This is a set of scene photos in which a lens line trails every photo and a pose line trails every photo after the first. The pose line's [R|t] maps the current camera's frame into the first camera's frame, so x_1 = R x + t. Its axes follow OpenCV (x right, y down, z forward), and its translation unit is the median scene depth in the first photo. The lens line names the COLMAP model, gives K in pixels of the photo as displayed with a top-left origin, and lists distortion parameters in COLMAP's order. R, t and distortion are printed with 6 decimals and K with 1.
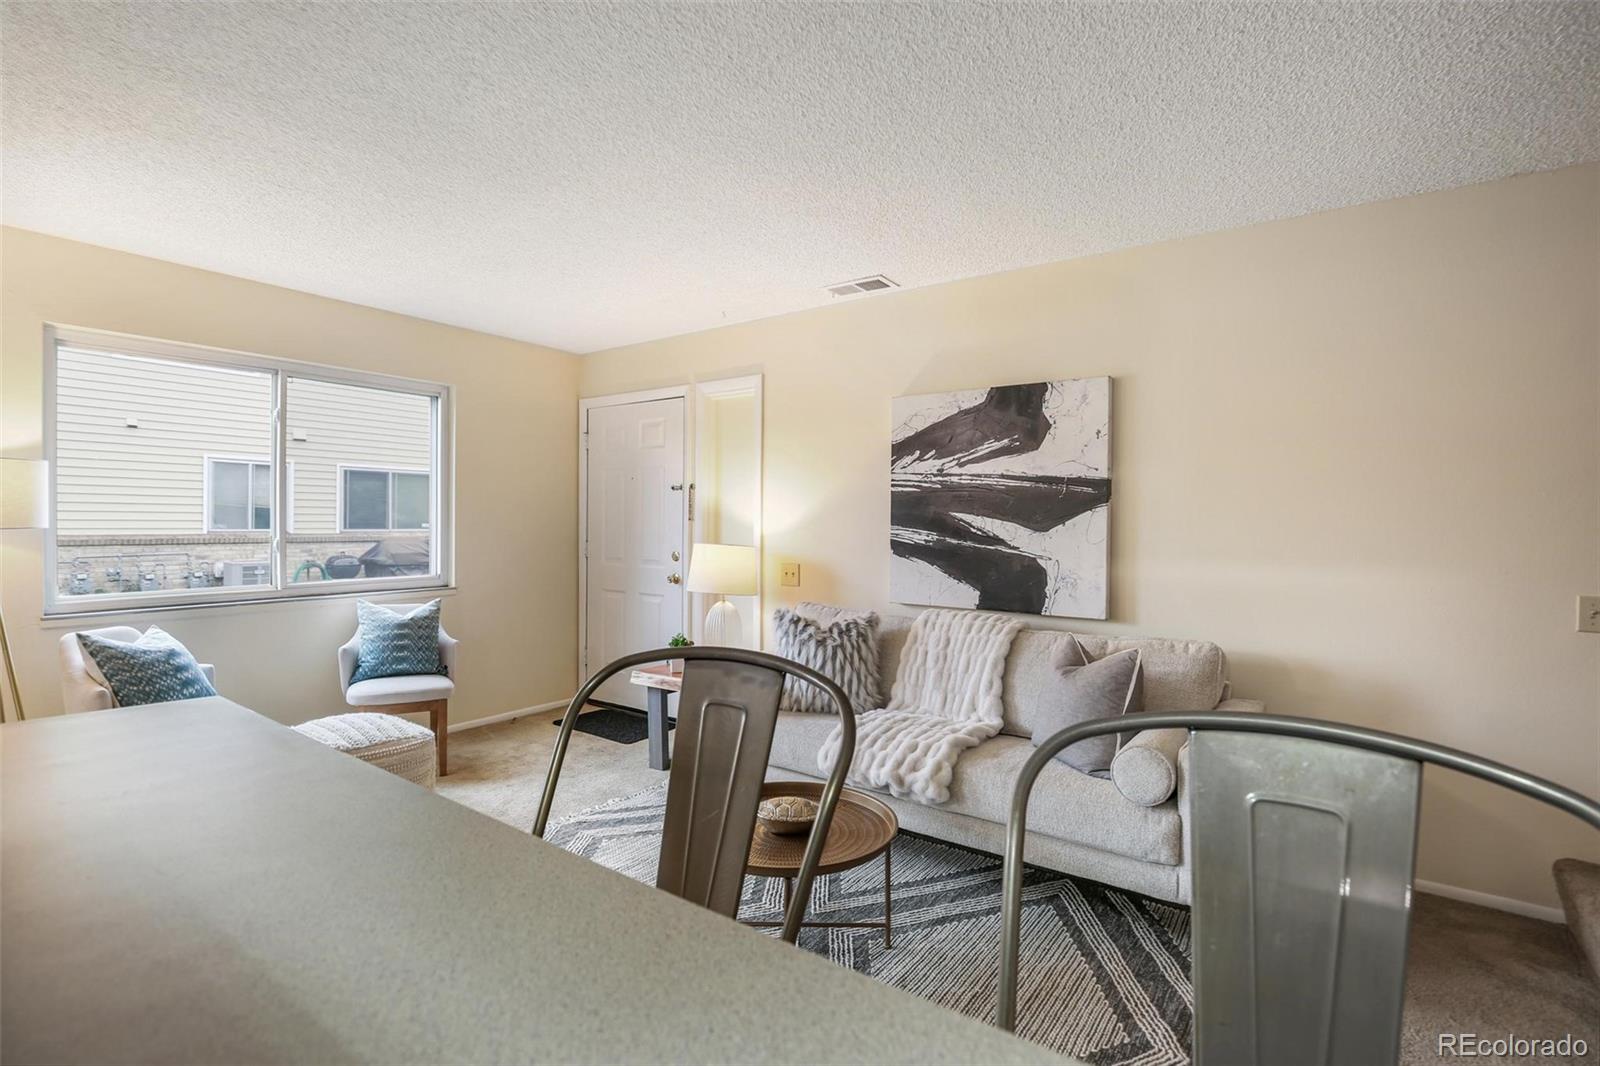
lens RADIAL K [[751.8, 0, 800.0], [0, 751.8, 533.0], [0, 0, 1]] dist [-0.029731, 0.000110]
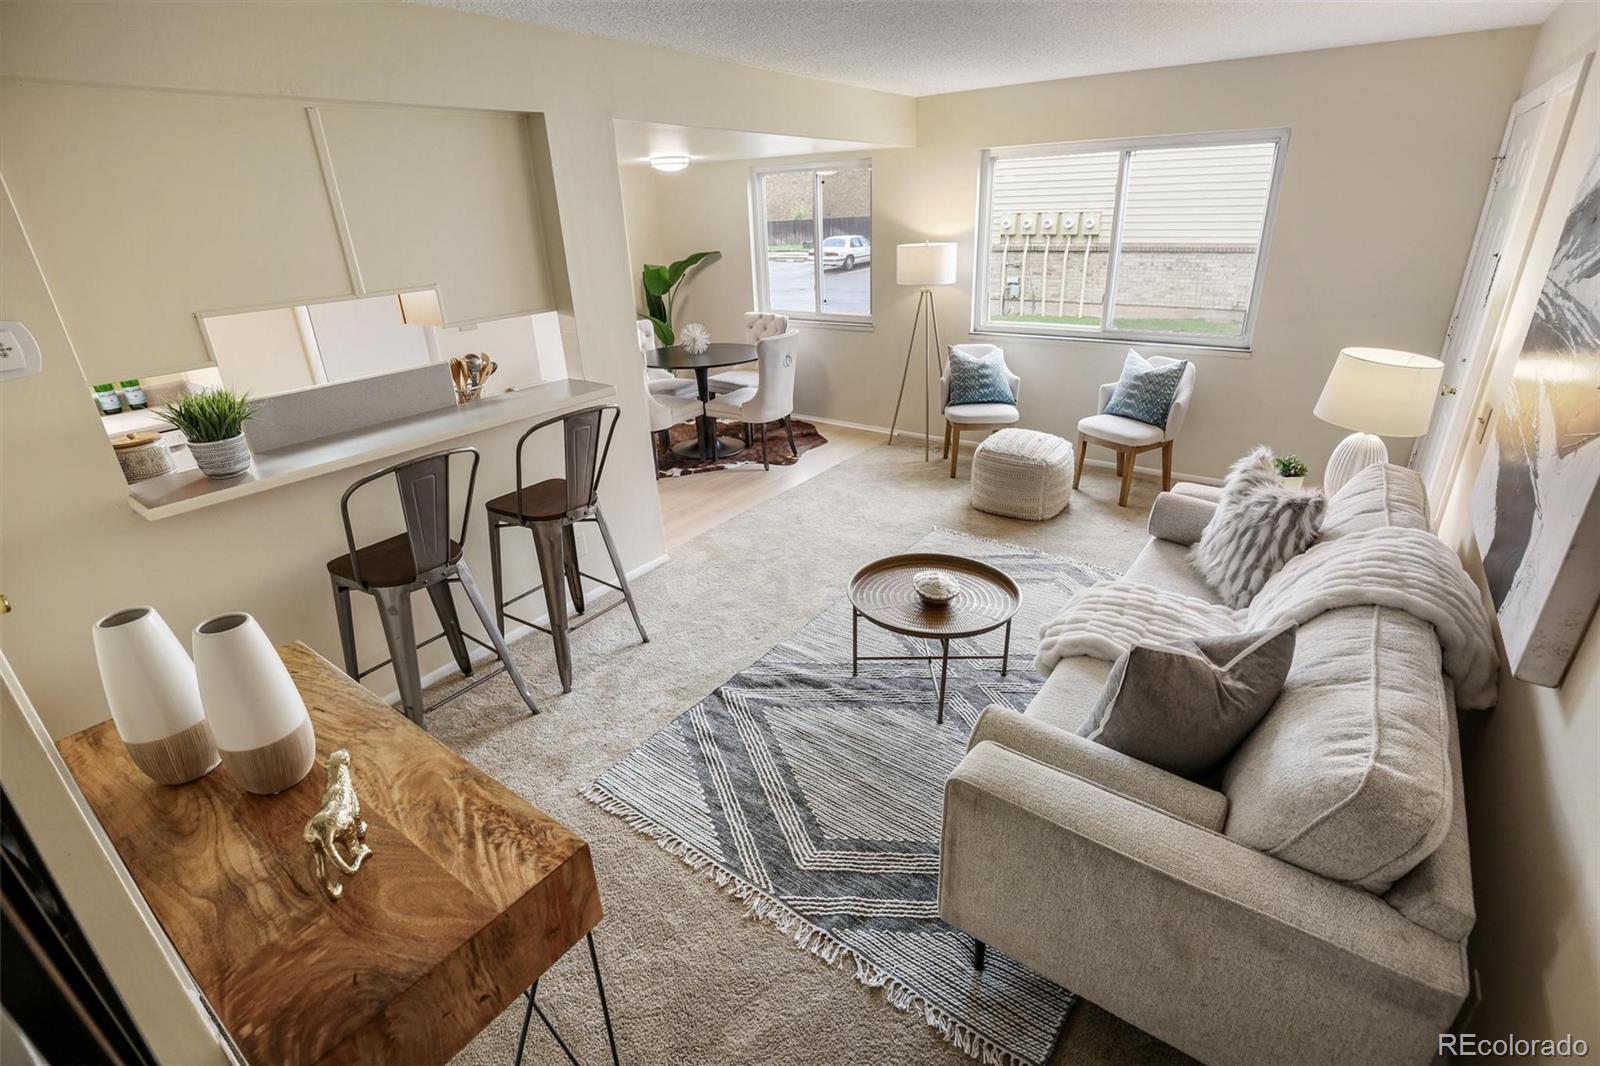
lens RADIAL K [[745.0, 0, 779.0], [0, 745.0, 535.3], [0, 0, 1]] dist [-0.030020, 0.000051]
pose [[-0.035307, 0.395120, -0.917951, 0.730007], [0.024597, 0.918589, 0.394448, -0.135430], [0.999074, -0.008652, -0.042151, 0.518613]]
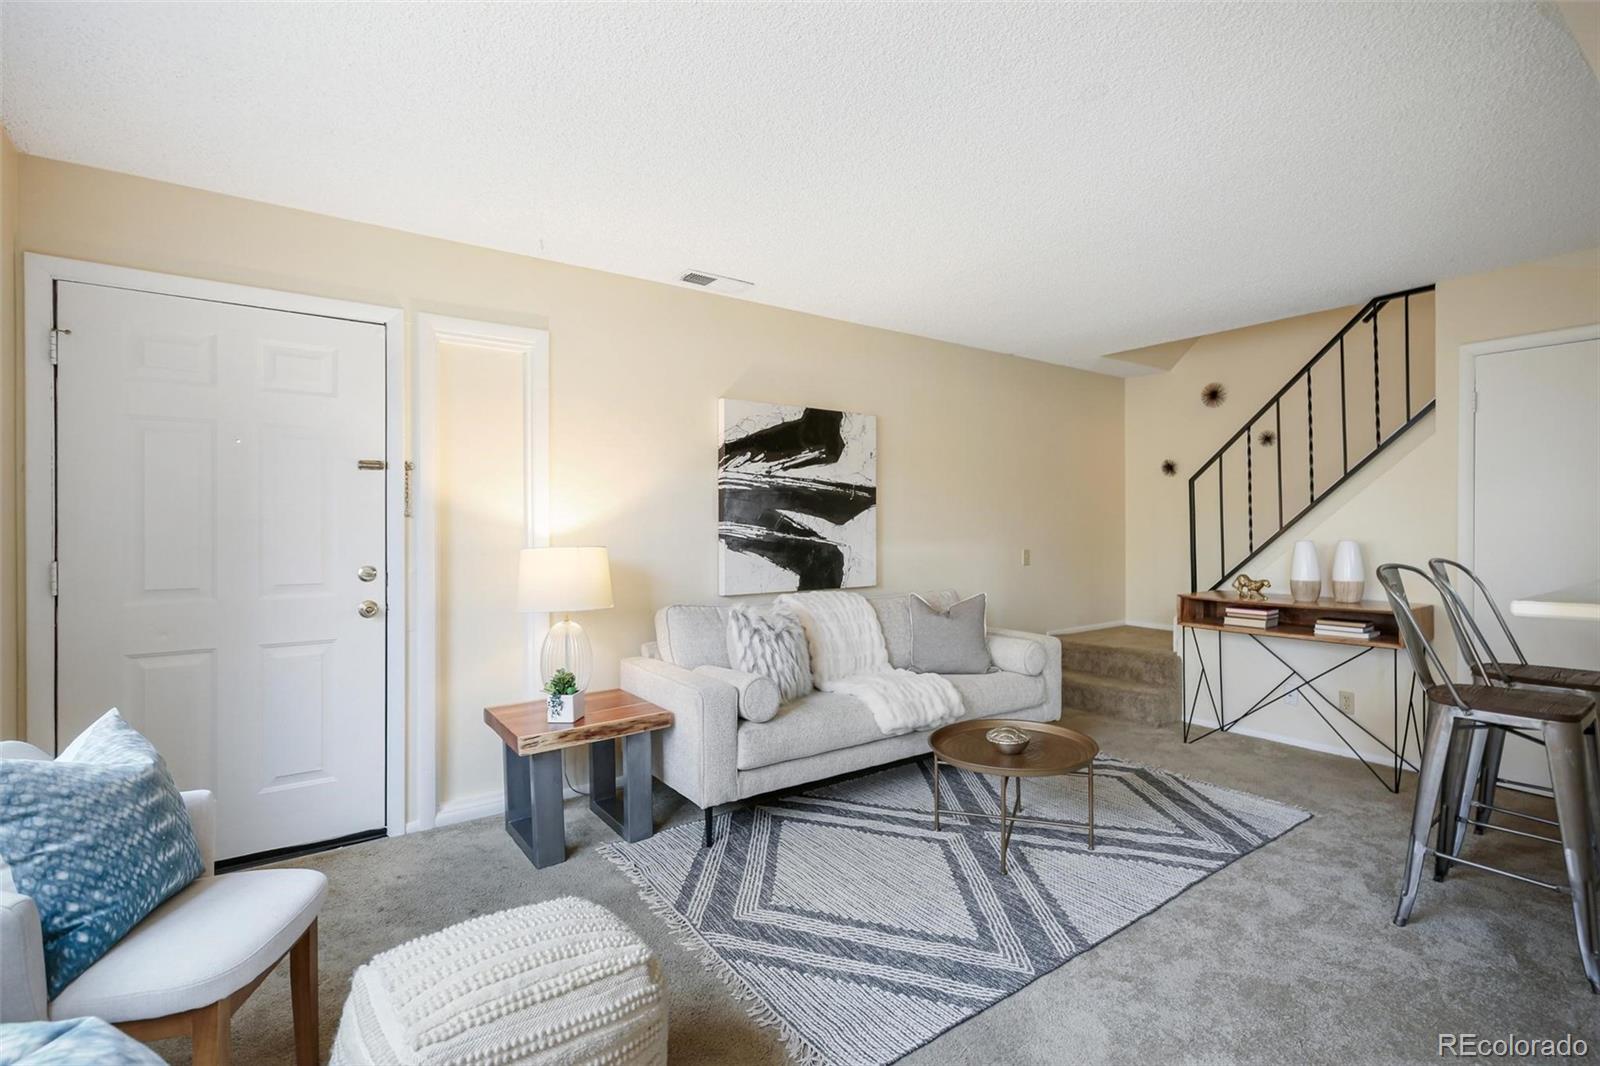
lens RADIAL K [[747.6, 0, 853.7], [0, 747.6, 525.8], [0, 0, 1]] dist [0.004503, -0.000325]
pose [[0.282073, -0.010671, 0.959333, -0.882762], [0.019068, 0.999803, 0.005514, -0.006801], [-0.959203, 0.016737, 0.282221, 0.578857]]
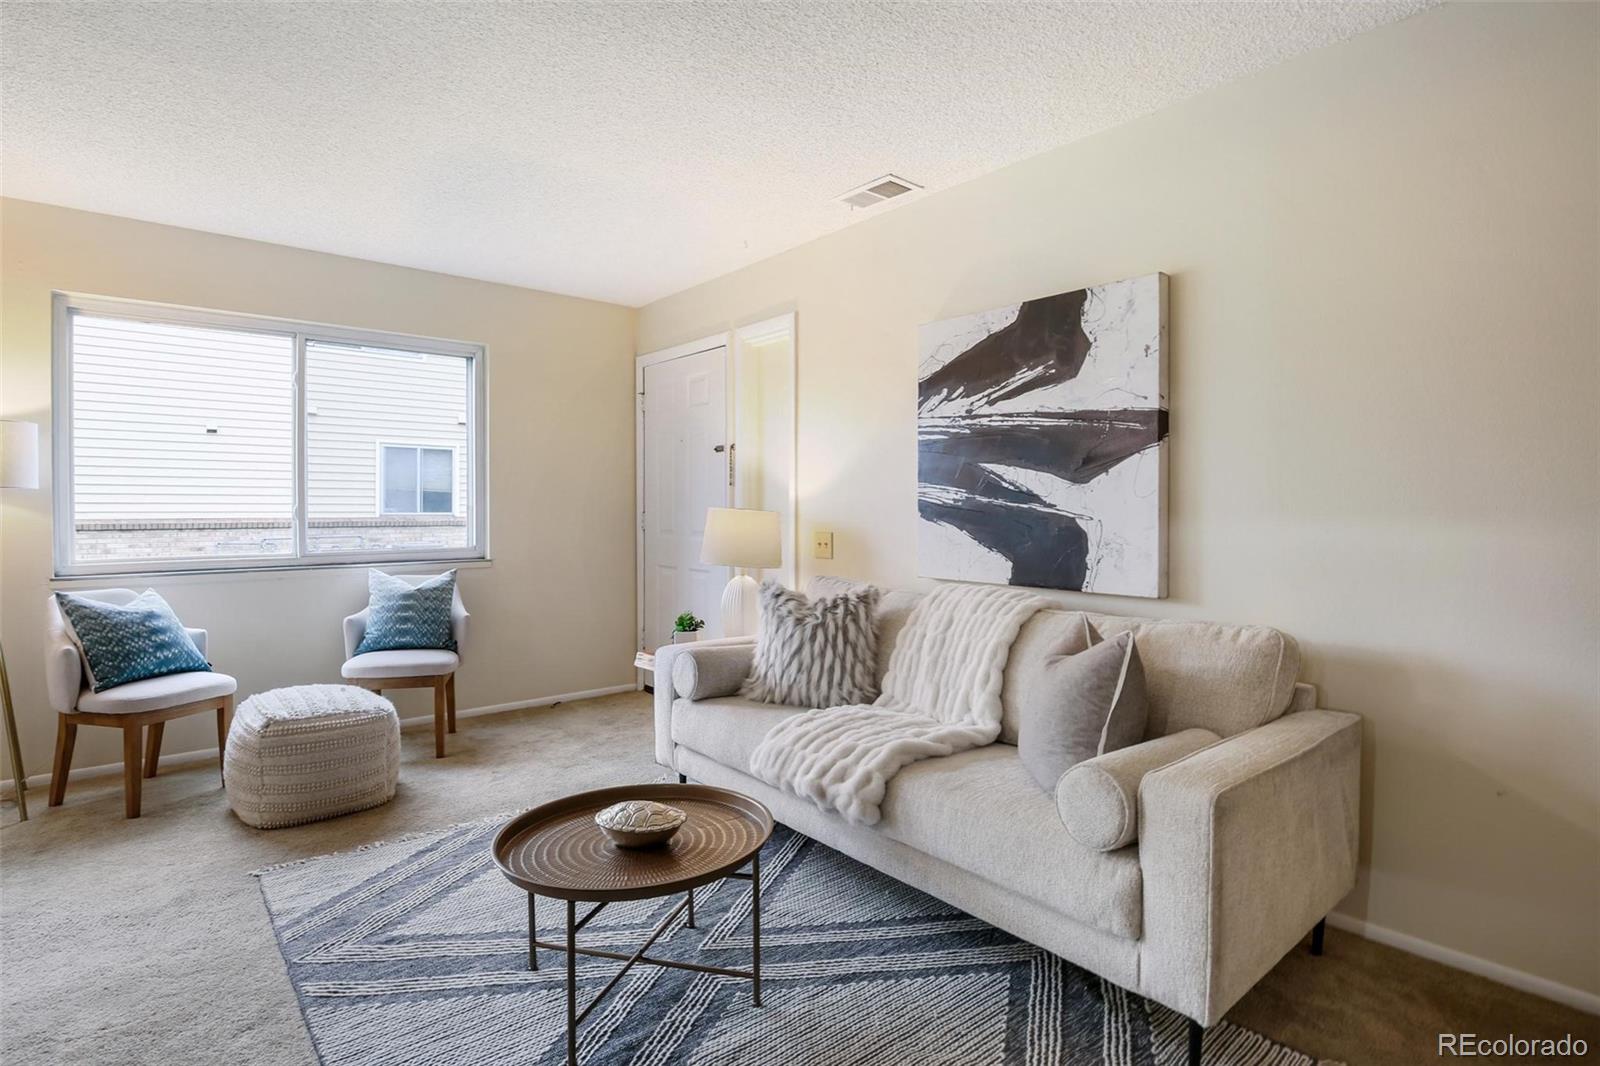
lens RADIAL K [[816.6, 0, 851.0], [0, 816.6, 519.6], [0, 0, 1]] dist [-0.030043, -0.000183]
pose [[0.976914, -0.004455, -0.213584, 0.256995], [0.003815, 0.999987, -0.003409, 0.035462], [0.213597, 0.002516, 0.976919, 0.128386]]
